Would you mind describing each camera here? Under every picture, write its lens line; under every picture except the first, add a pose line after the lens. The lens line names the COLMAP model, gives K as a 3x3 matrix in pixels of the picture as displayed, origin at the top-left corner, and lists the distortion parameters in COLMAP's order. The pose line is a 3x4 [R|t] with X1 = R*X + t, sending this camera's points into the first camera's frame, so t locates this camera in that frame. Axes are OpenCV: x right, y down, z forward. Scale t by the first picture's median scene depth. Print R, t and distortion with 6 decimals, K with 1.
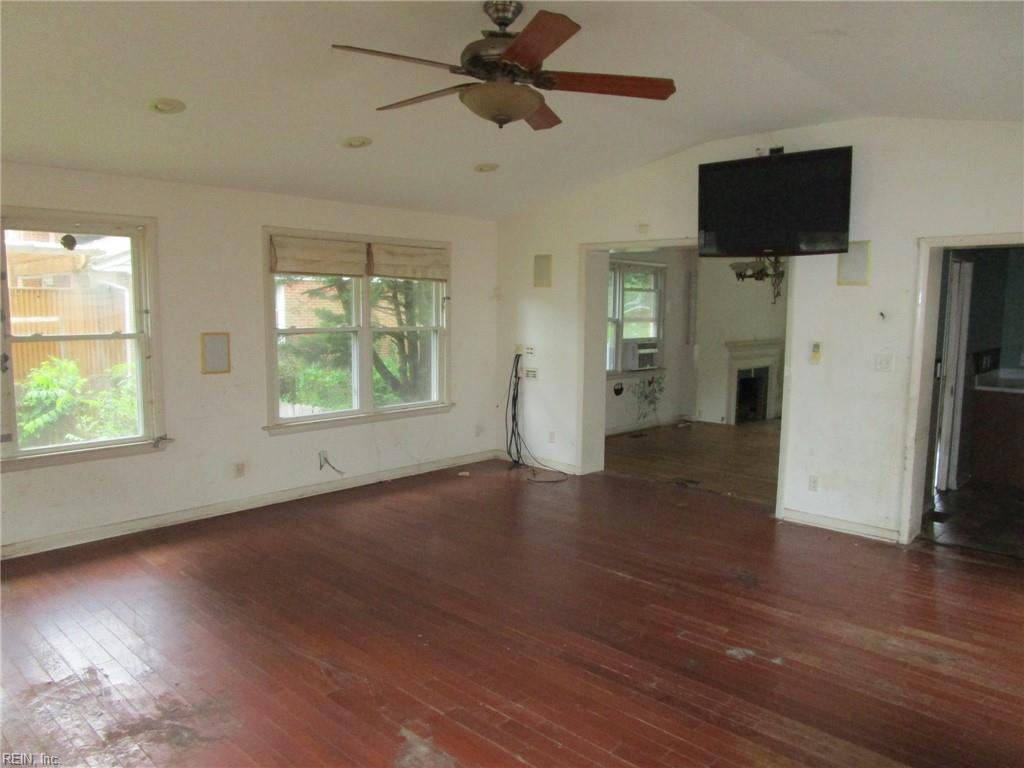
lens RADIAL K [[738.2, 0, 512.0], [0, 738.2, 384.0], [0, 0, 1]] dist [-0.019521, 0.001605]
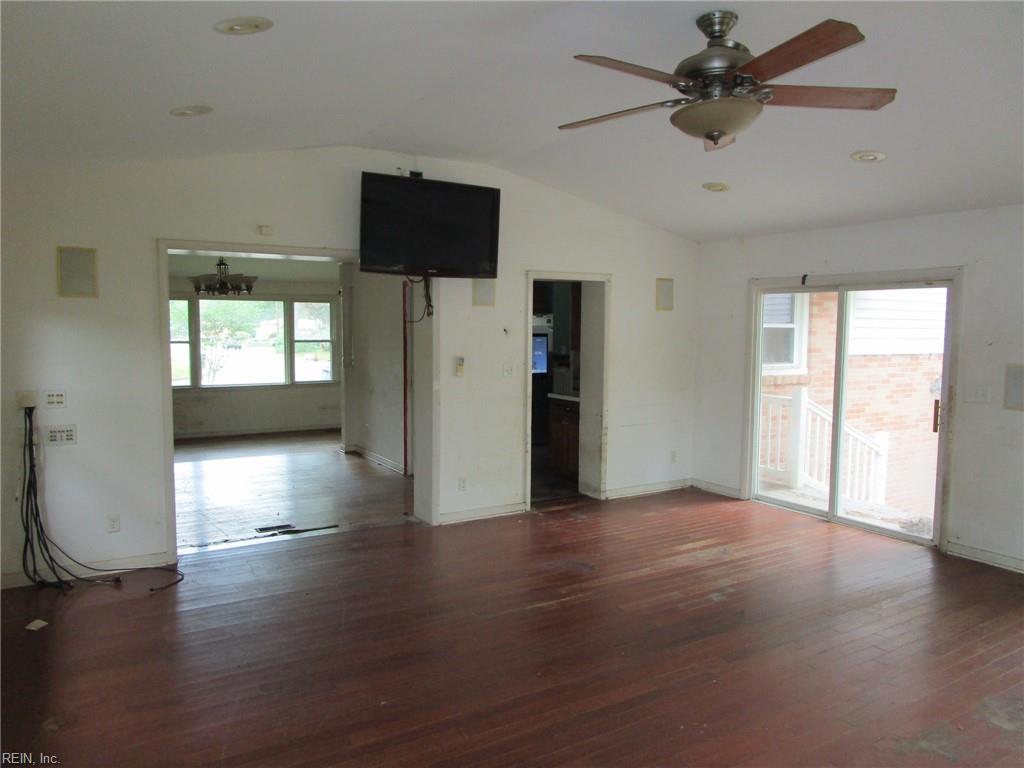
lens RADIAL K [[738.2, 0, 512.0], [0, 738.2, 384.0], [0, 0, 1]] dist [-0.019521, 0.001605]
pose [[0.252404, -0.089194, 0.963502, -0.633825], [0.099623, 0.992846, 0.065813, -0.080245], [-0.962480, 0.079376, 0.259484, 0.629683]]
